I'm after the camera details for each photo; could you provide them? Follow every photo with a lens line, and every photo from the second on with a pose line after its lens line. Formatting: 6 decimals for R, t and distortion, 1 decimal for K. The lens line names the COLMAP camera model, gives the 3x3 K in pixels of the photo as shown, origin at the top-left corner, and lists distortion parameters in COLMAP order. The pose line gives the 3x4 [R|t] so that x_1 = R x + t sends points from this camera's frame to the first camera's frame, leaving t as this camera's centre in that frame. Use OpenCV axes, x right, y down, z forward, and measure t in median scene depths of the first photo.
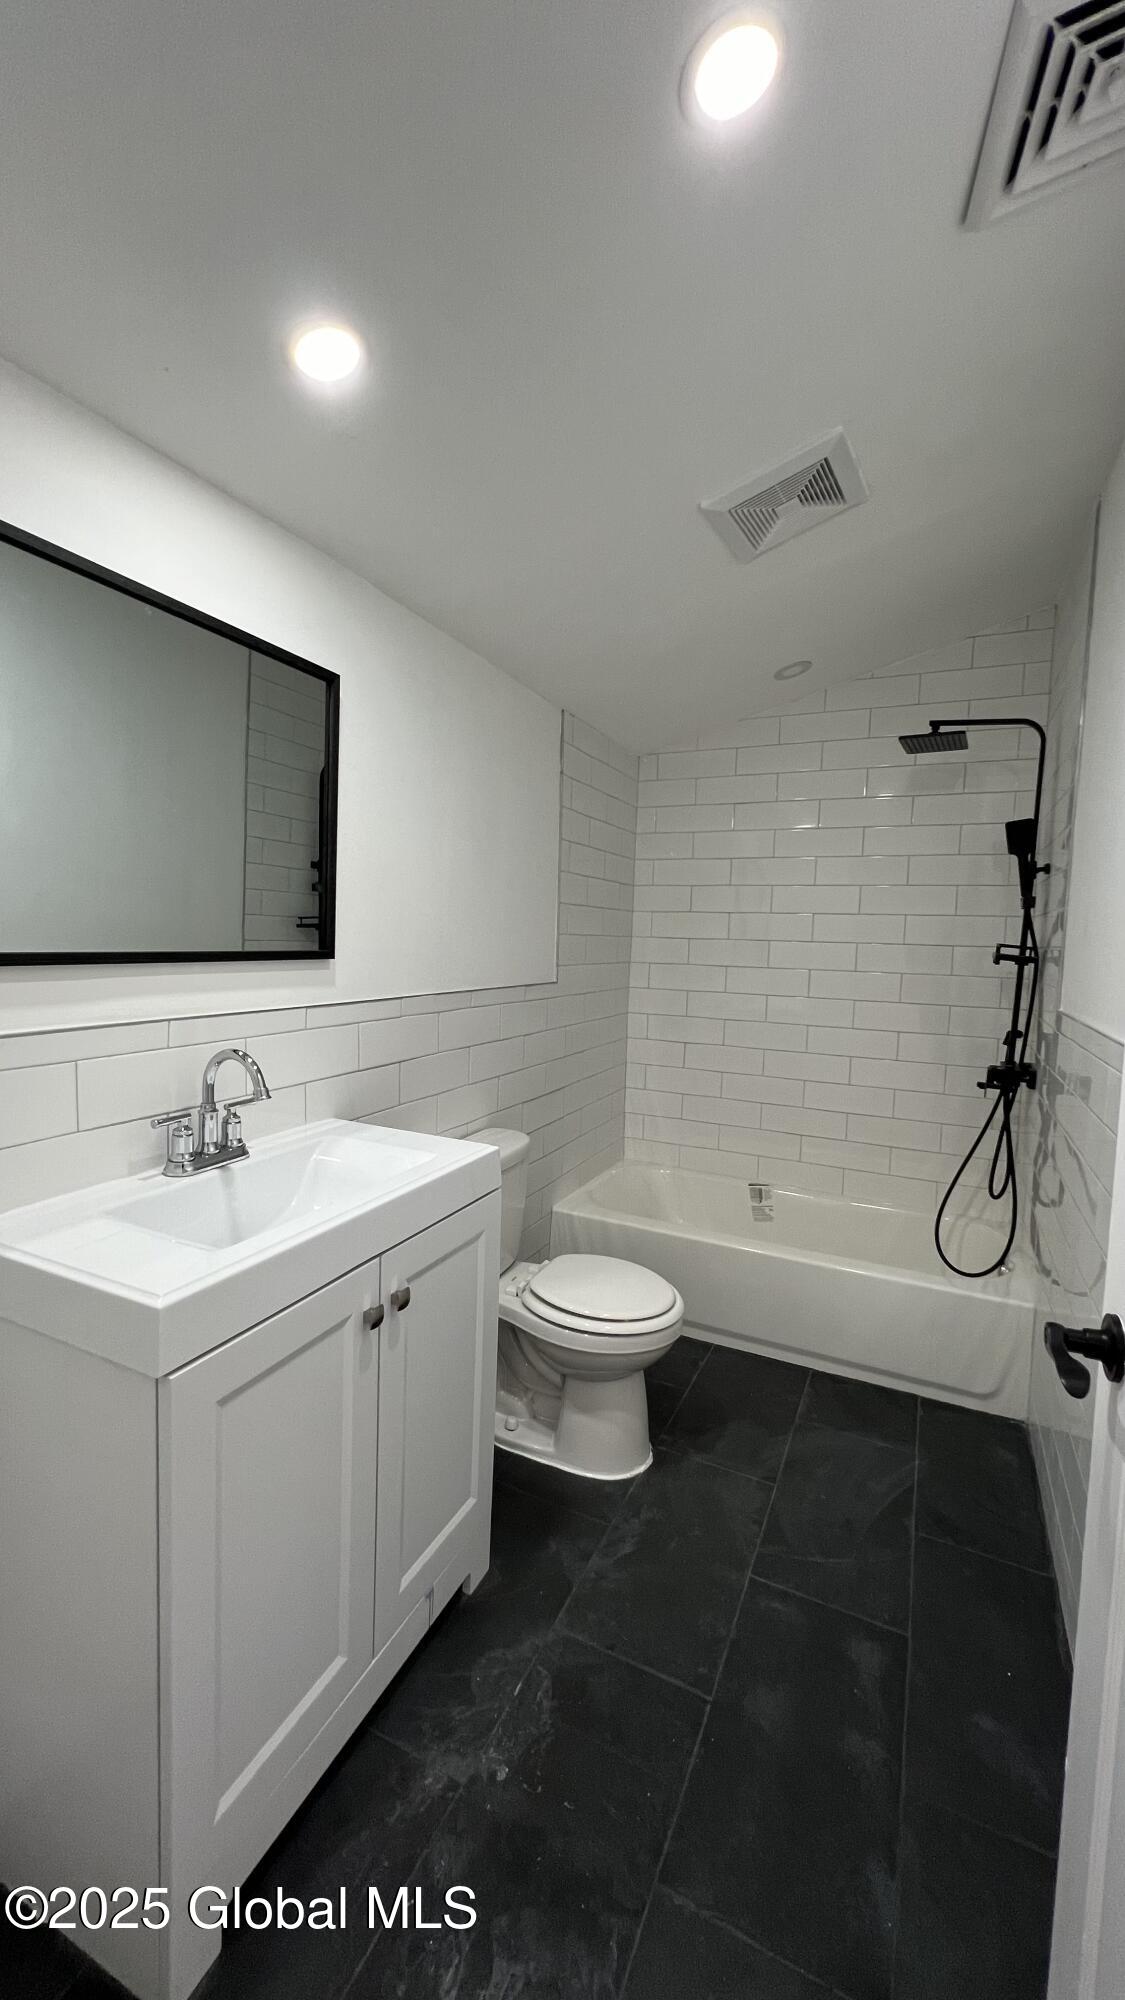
lens RADIAL K [[792.7, 0, 560.6], [0, 792.7, 990.7], [0, 0, 1]] dist [-0.000677, 0.000491]
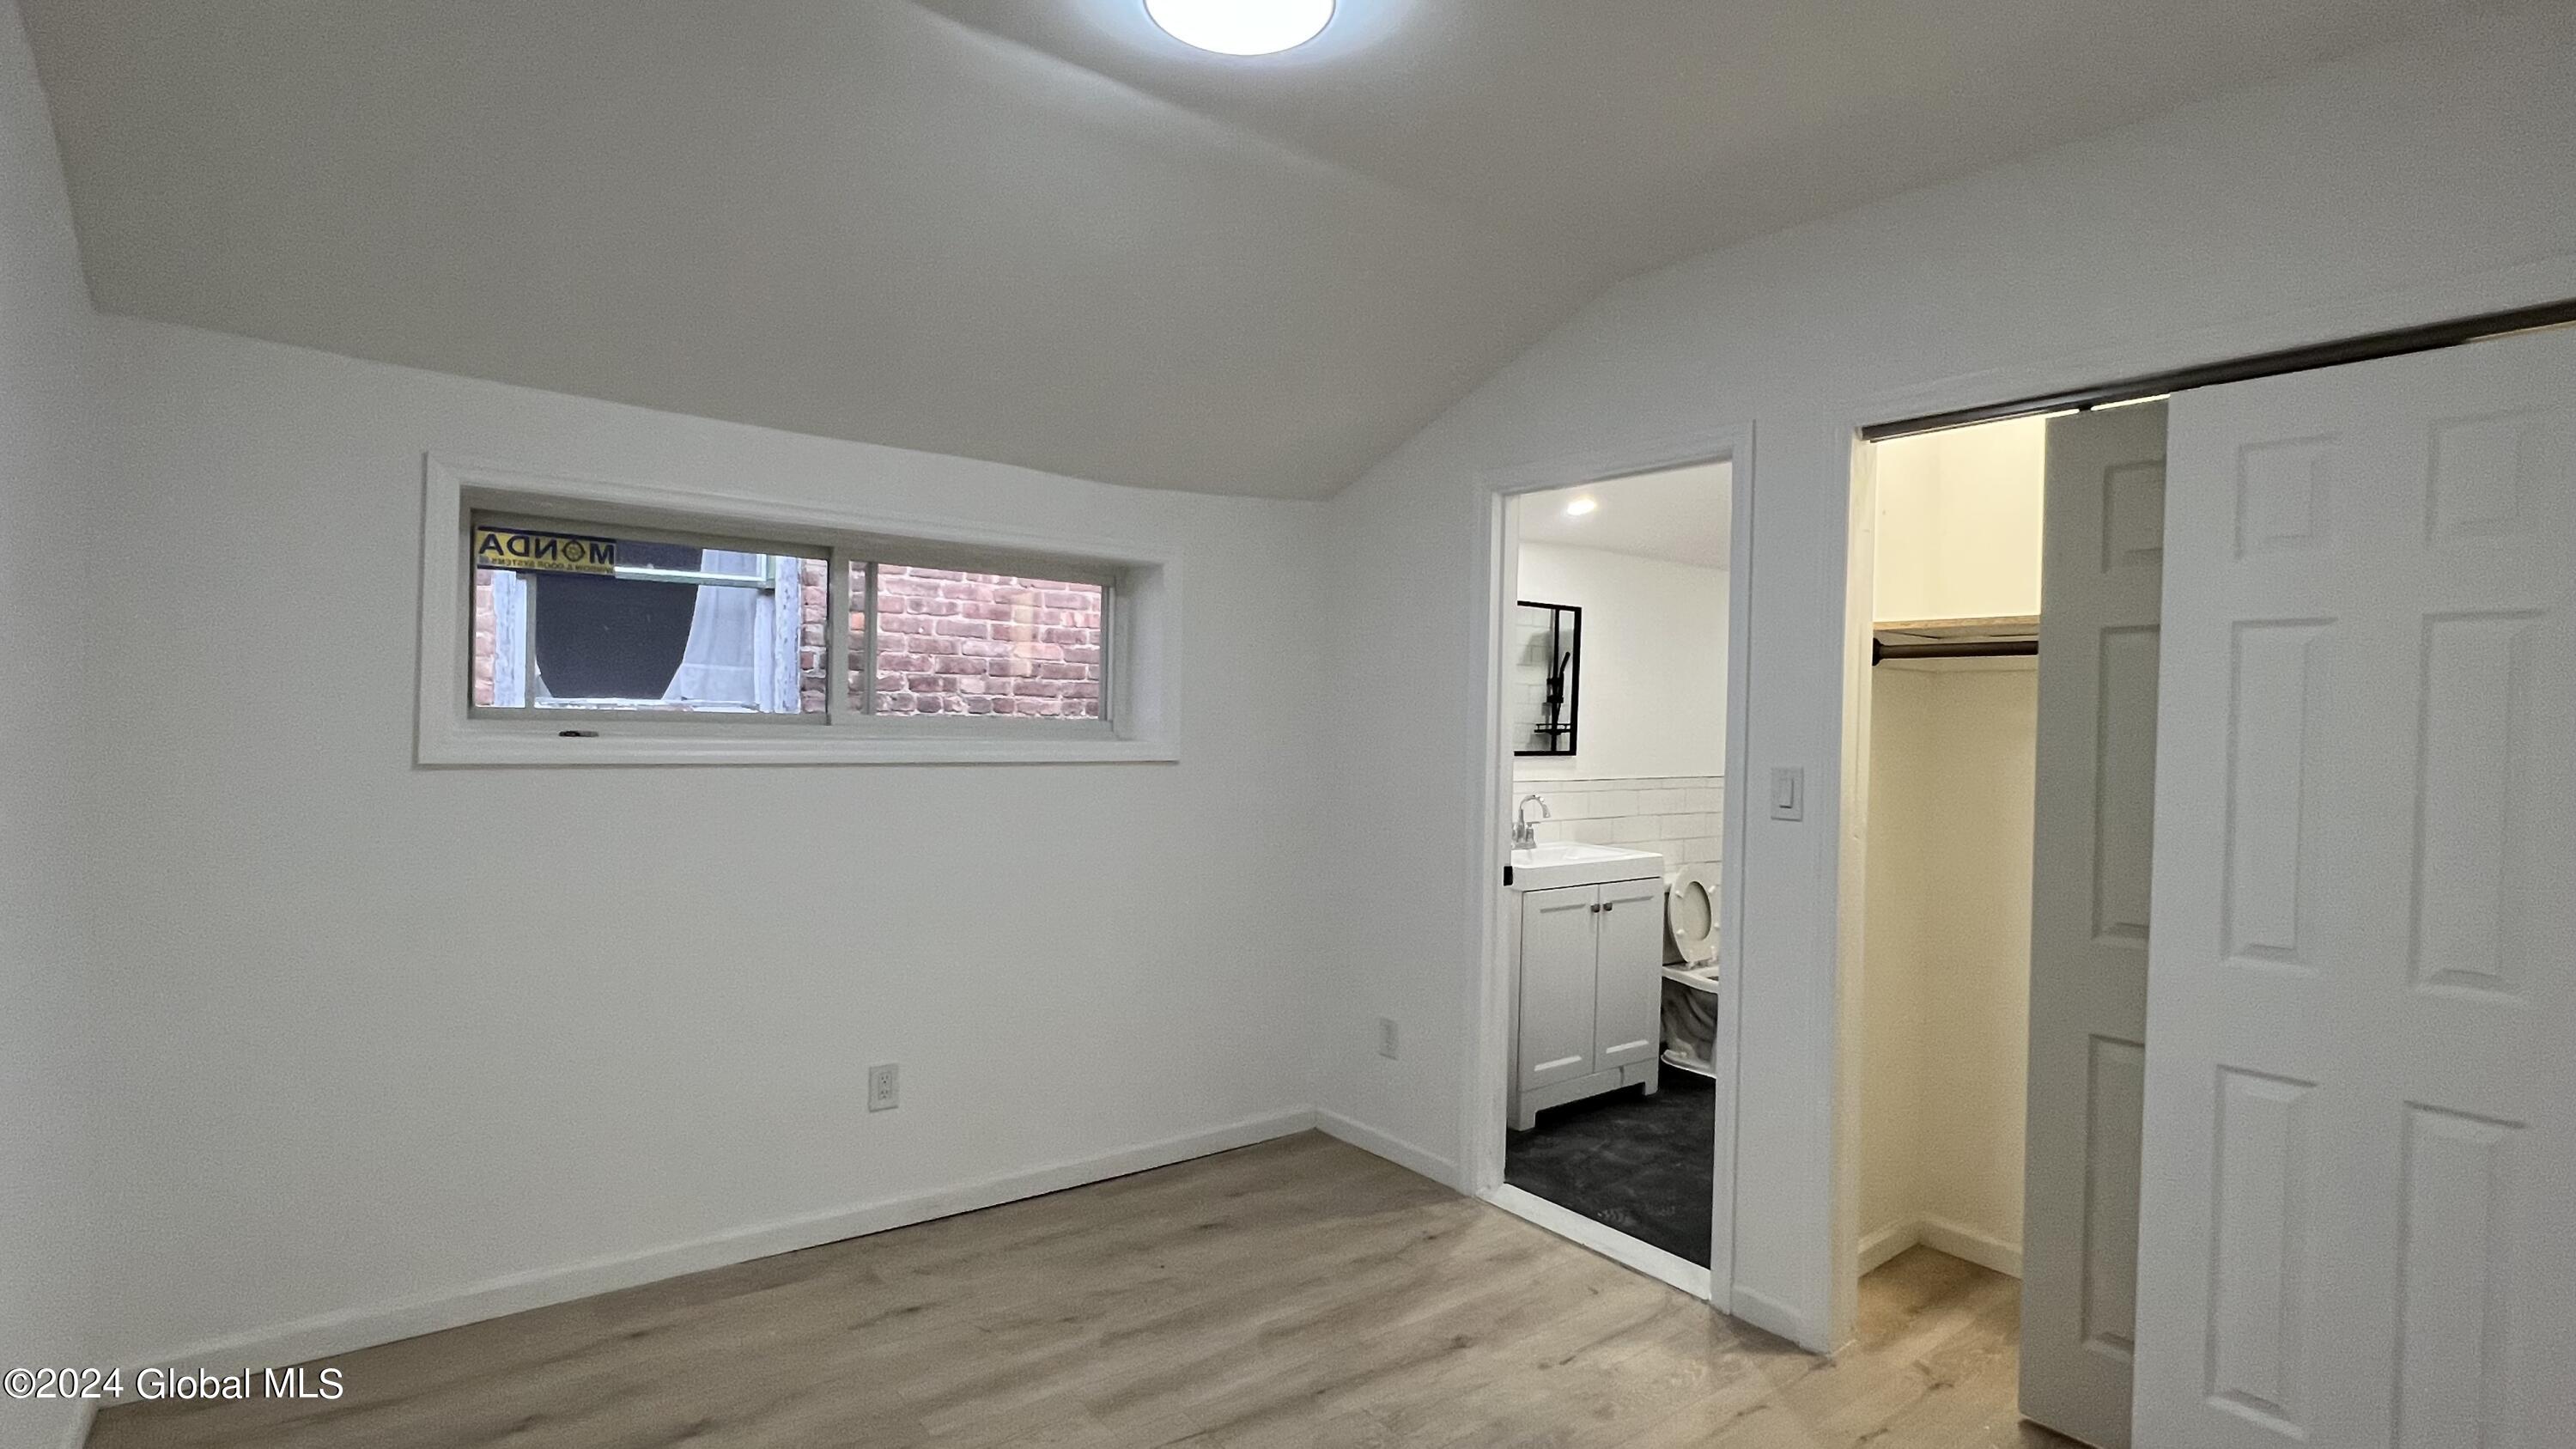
lens RADIAL K [[1215.6, 0, 1287.3], [0, 1215.6, 727.8], [0, 0, 1]] dist [-0.002440, -0.001100]
pose [[0.886583, -0.006072, -0.462529, 0.366905], [-0.027717, 0.997420, -0.066222, 0.086877], [0.461738, 0.071531, 0.884128, -1.558707]]
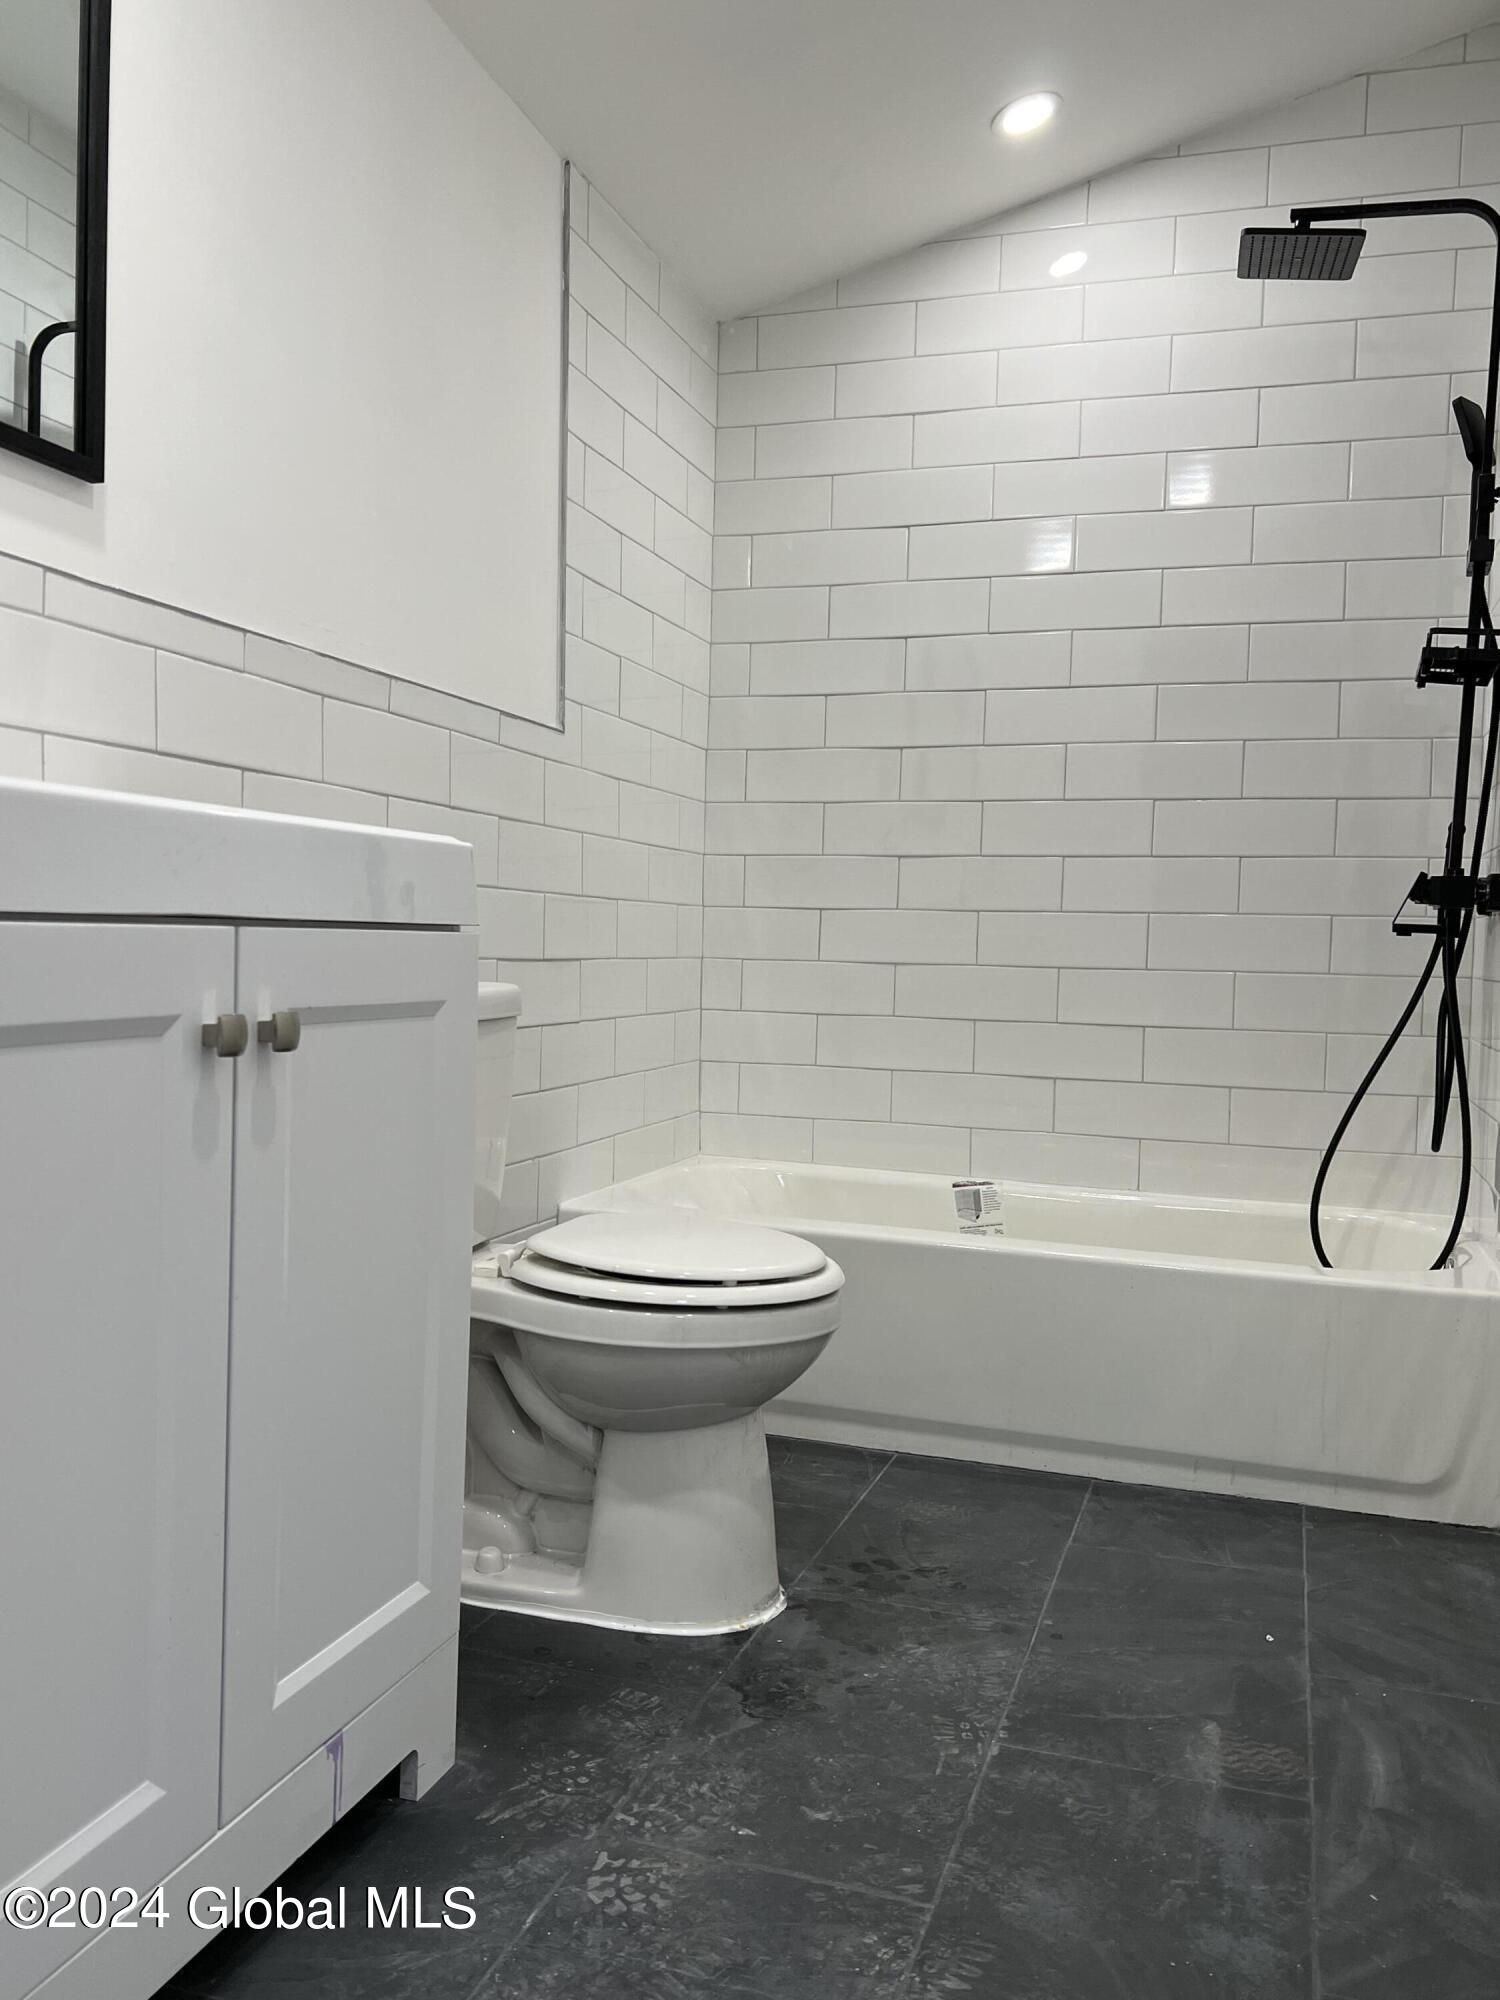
lens RADIAL K [[1650.4, 0, 748.8], [0, 1650.4, 1004.6], [0, 0, 1]] dist [0.025103, -0.020109]
pose [[0.991656, -0.009668, 0.128552, -0.032111], [0.013044, 0.999591, -0.025440, 0.251870], [-0.128253, 0.026904, 0.991376, -0.005958]]
